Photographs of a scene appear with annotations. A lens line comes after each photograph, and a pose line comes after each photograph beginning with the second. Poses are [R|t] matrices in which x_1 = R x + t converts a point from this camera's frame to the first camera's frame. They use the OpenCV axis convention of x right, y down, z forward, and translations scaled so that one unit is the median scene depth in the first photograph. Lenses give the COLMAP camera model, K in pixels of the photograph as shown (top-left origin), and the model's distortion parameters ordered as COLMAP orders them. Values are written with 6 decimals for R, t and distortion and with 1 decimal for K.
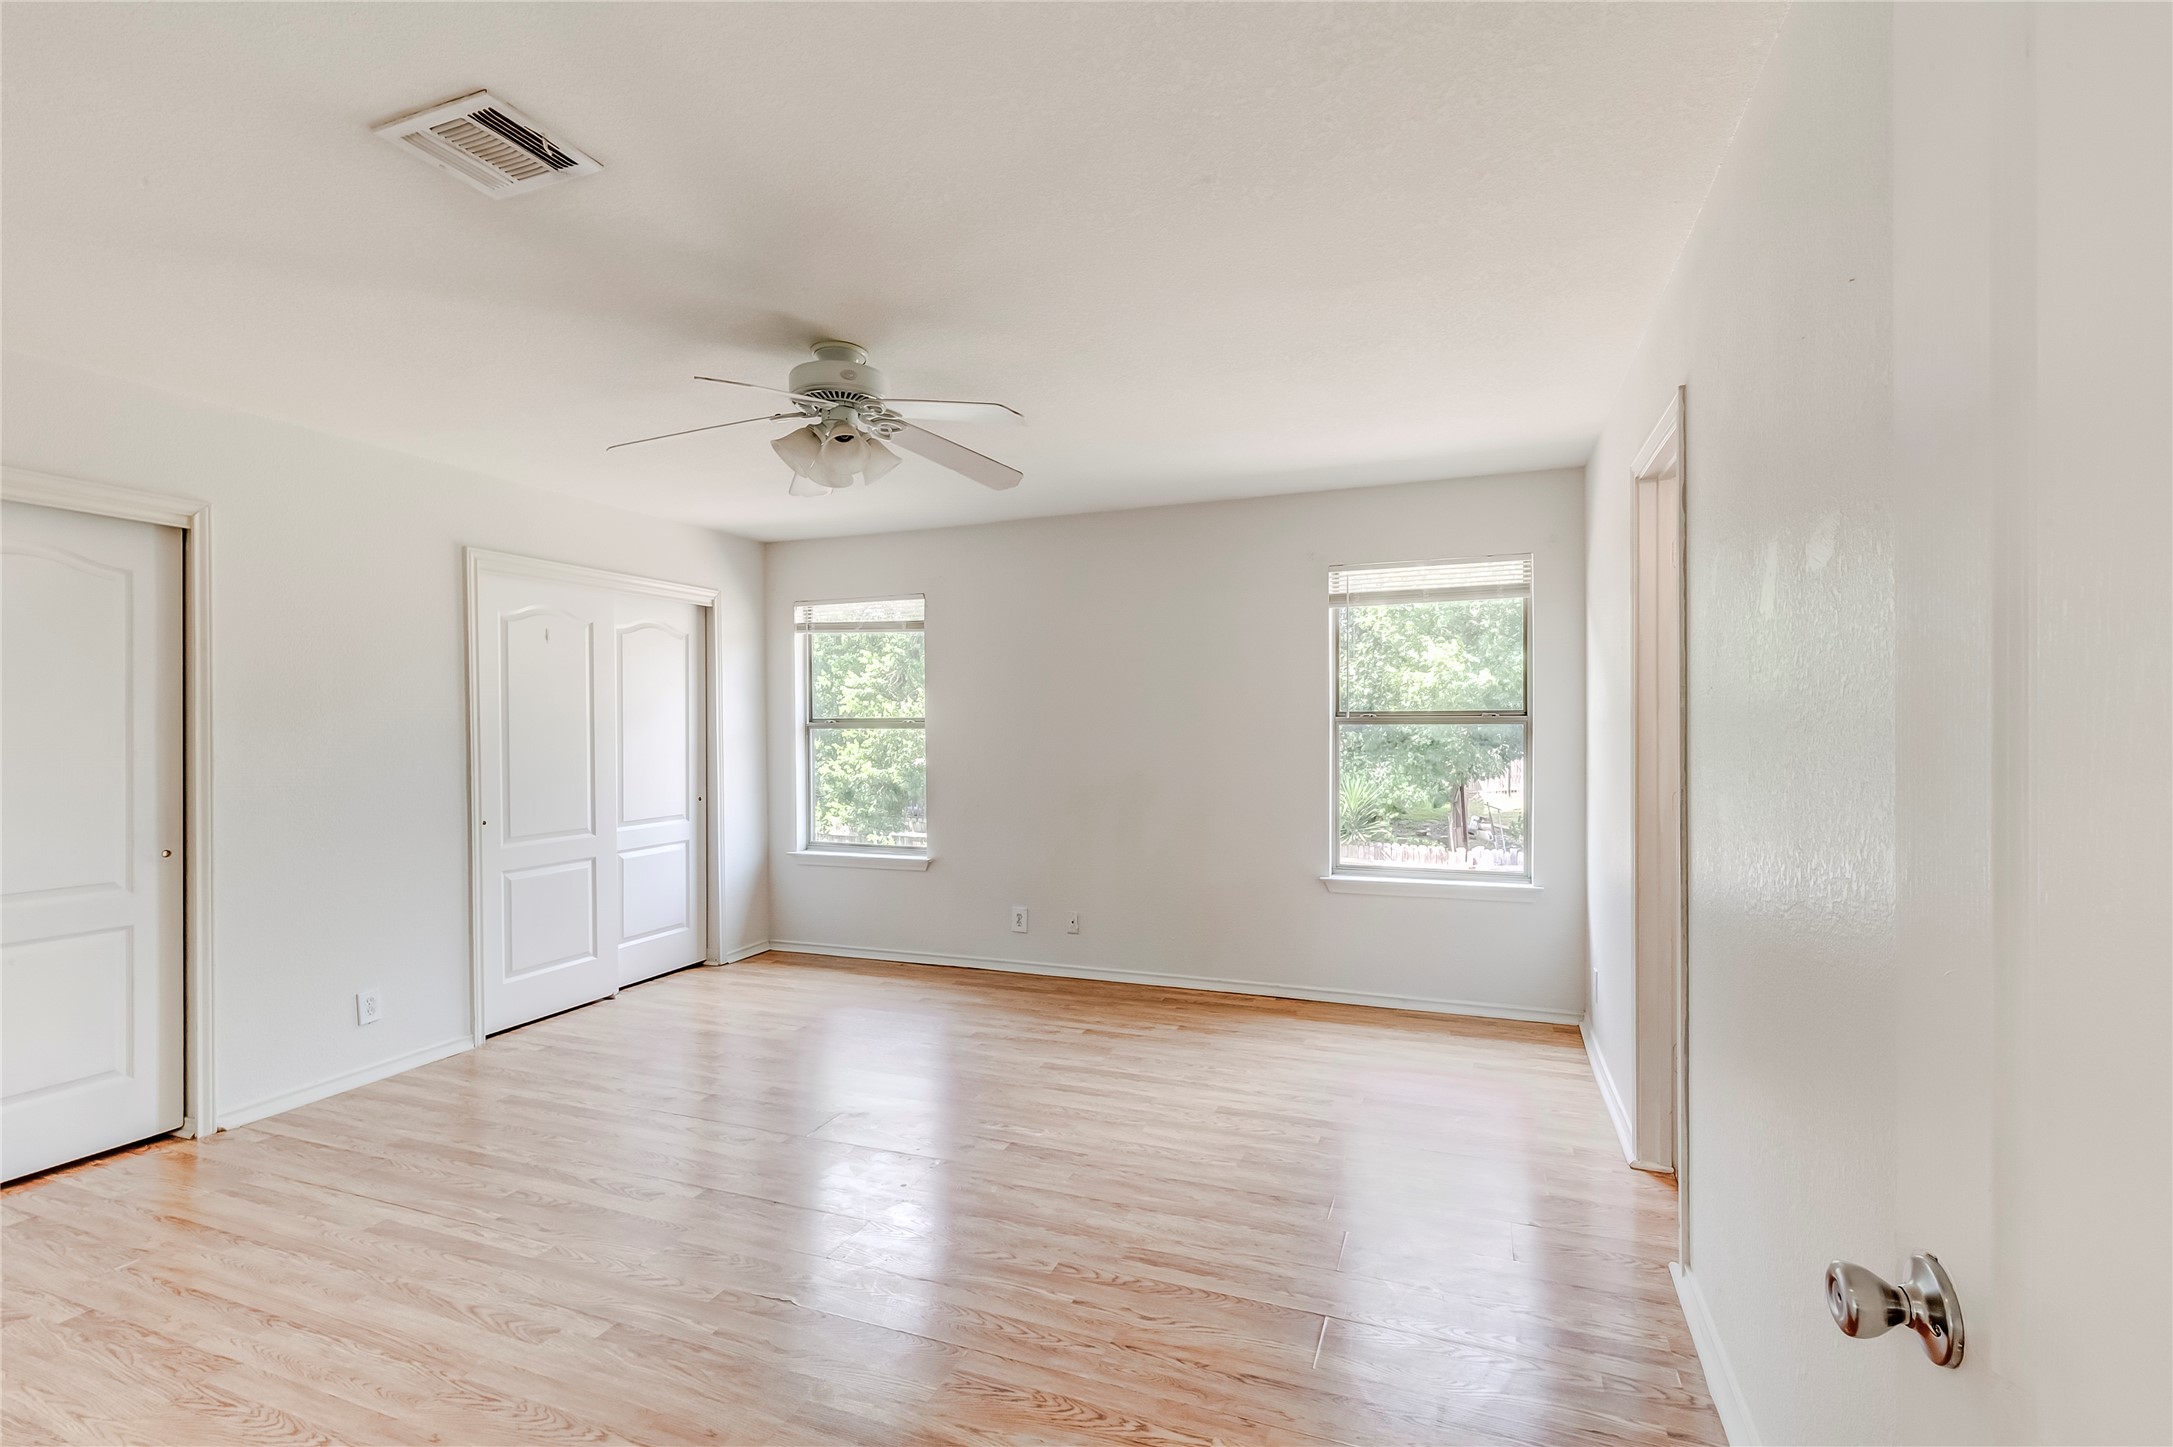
lens RADIAL K [[985.9, 0, 1087.4], [0, 985.9, 728.8], [0, 0, 1]] dist [0.004485, -0.000640]
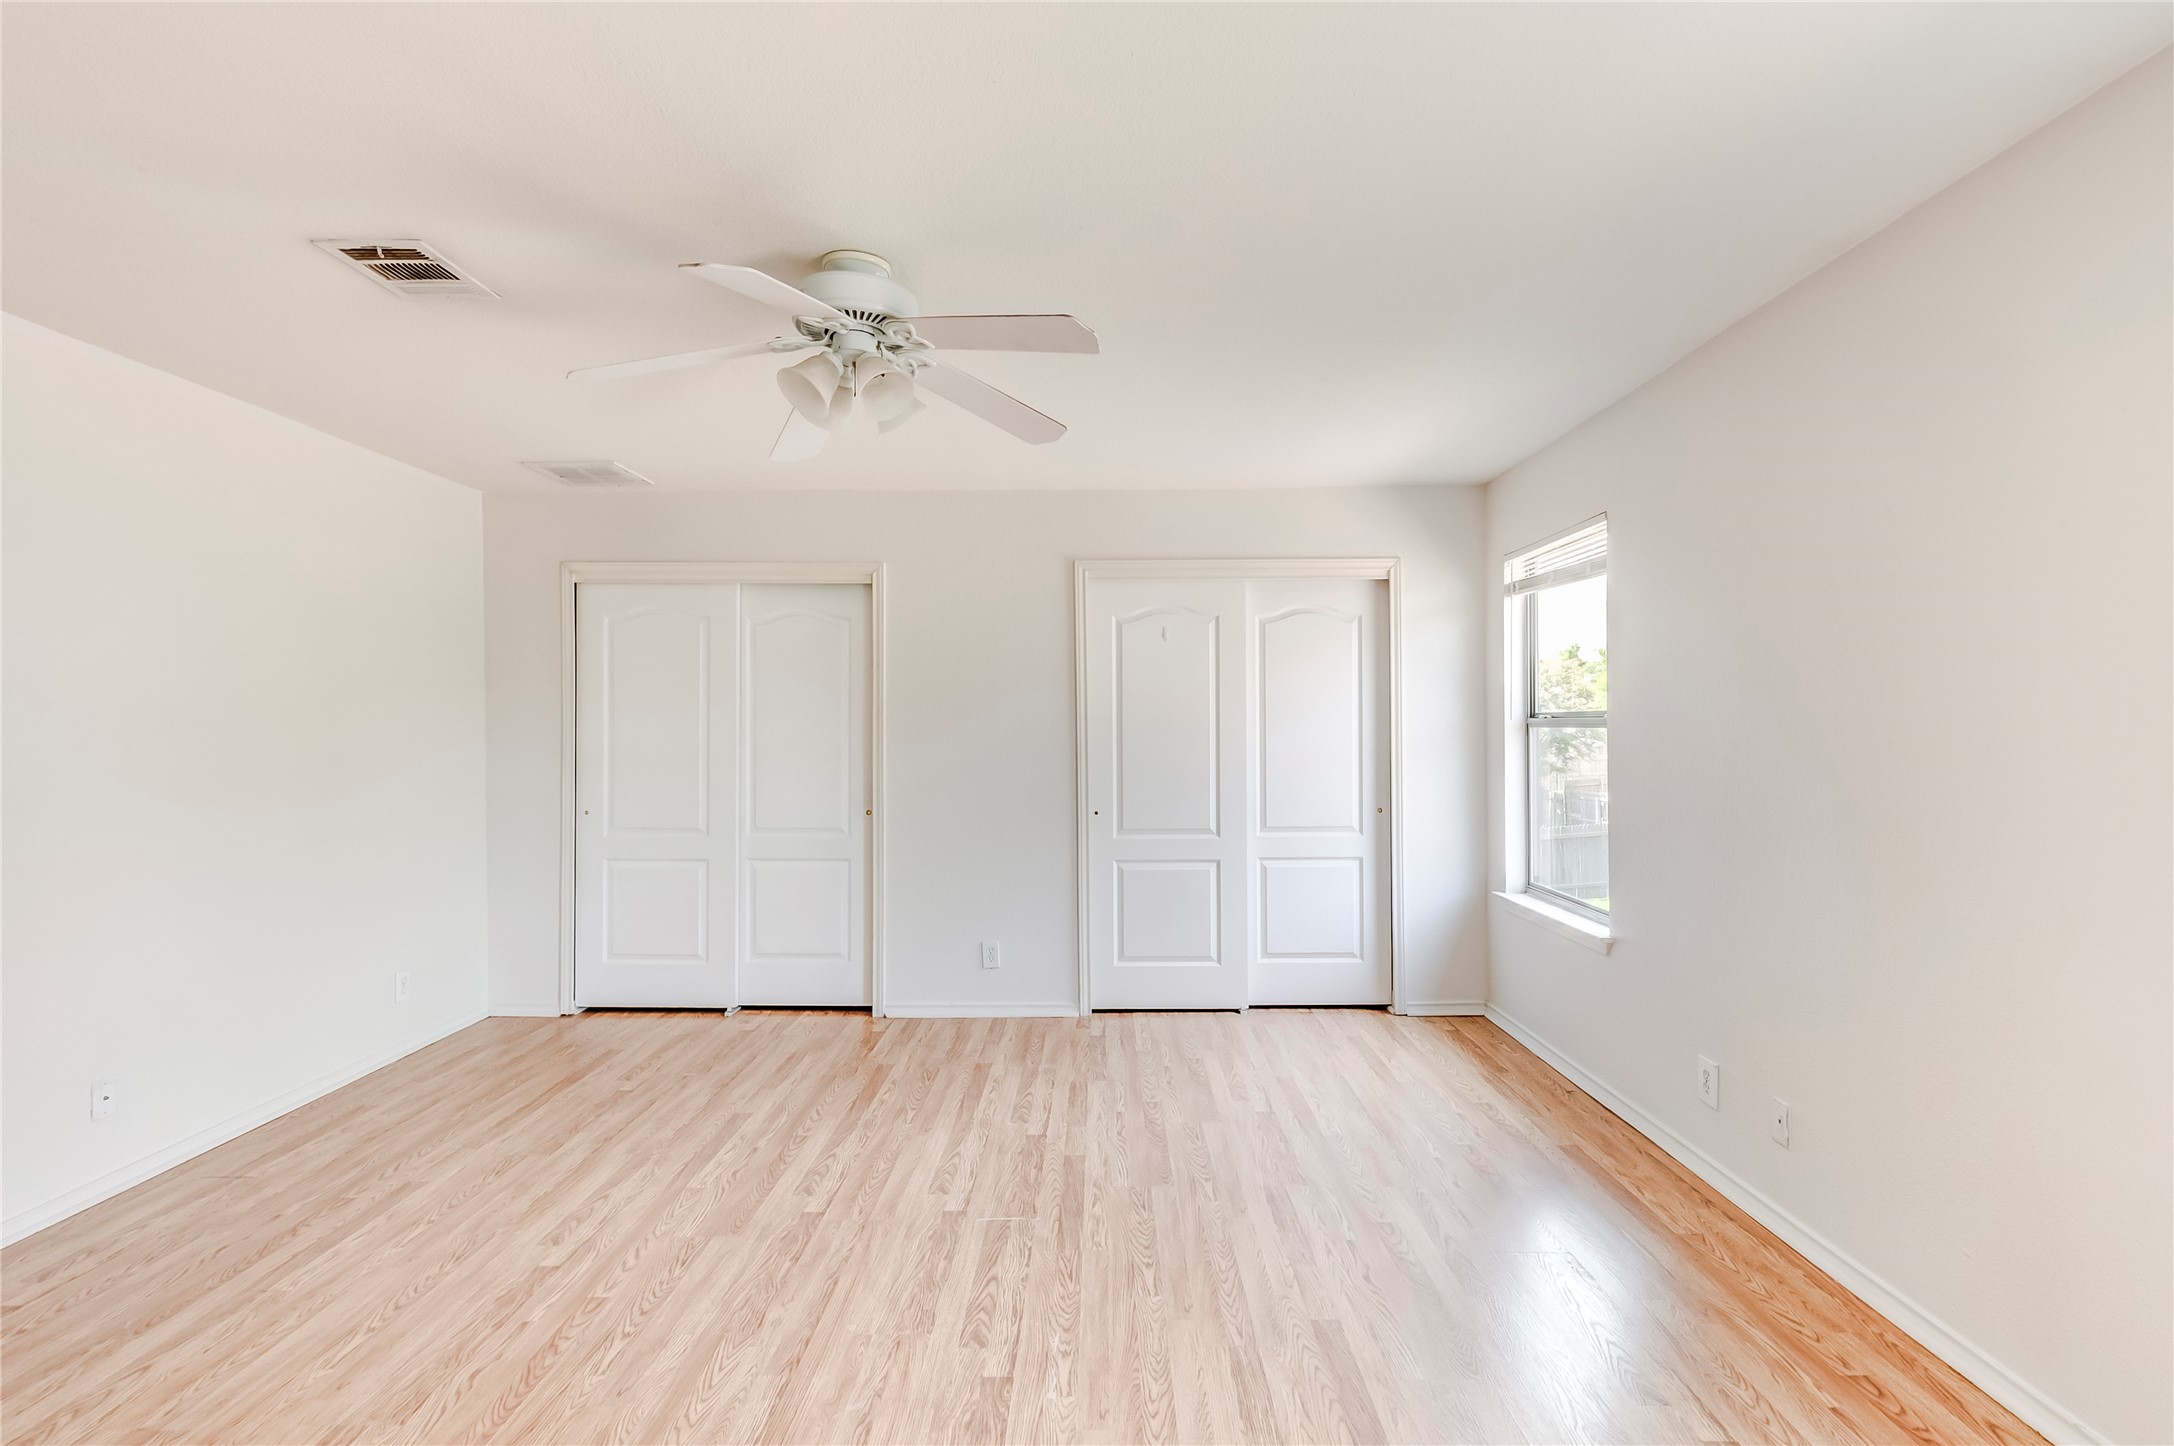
lens RADIAL K [[986.4, 0, 1087.9], [0, 986.4, 728.3], [0, 0, 1]] dist [0.004485, -0.000640]
pose [[0.349242, 0.006370, -0.937011, 0.402001], [-0.002142, 0.999980, 0.006000, -0.004372], [0.937030, -0.000088, 0.349249, 0.614256]]
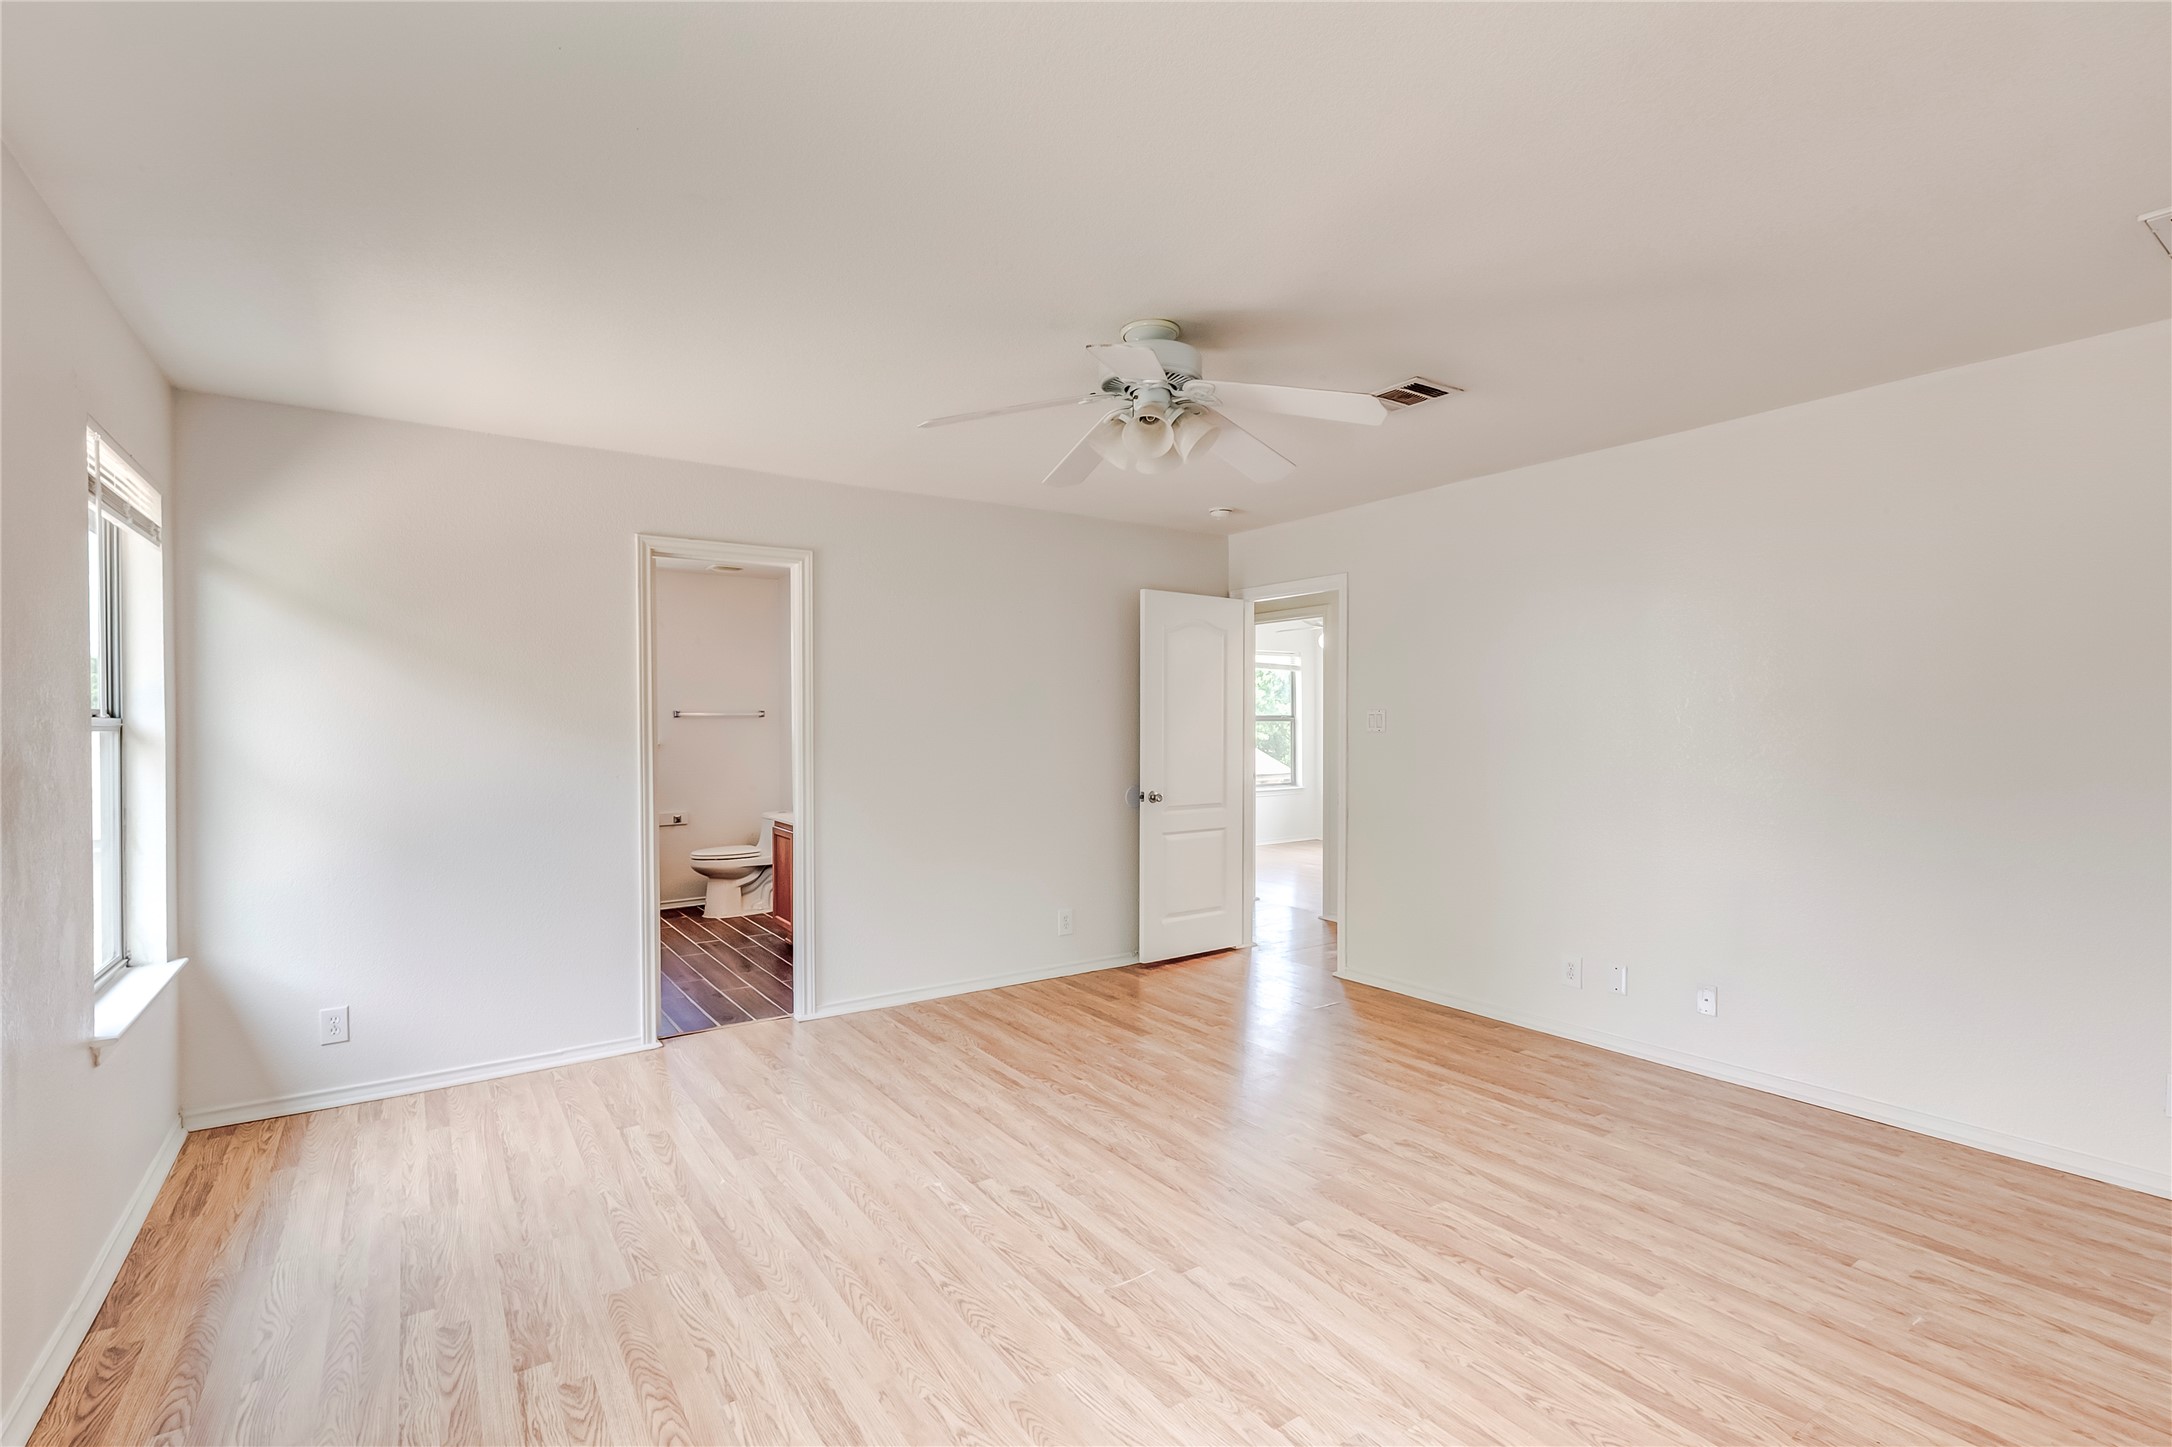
lens RADIAL K [[985.4, 0, 1086.9], [0, 985.4, 728.8], [0, 0, 1]] dist [0.004485, -0.000640]
pose [[-0.828829, 0.007879, 0.559446, -0.502878], [0.014521, 0.999867, 0.007432, -0.002735], [-0.559313, 0.014284, -0.828834, 1.259265]]
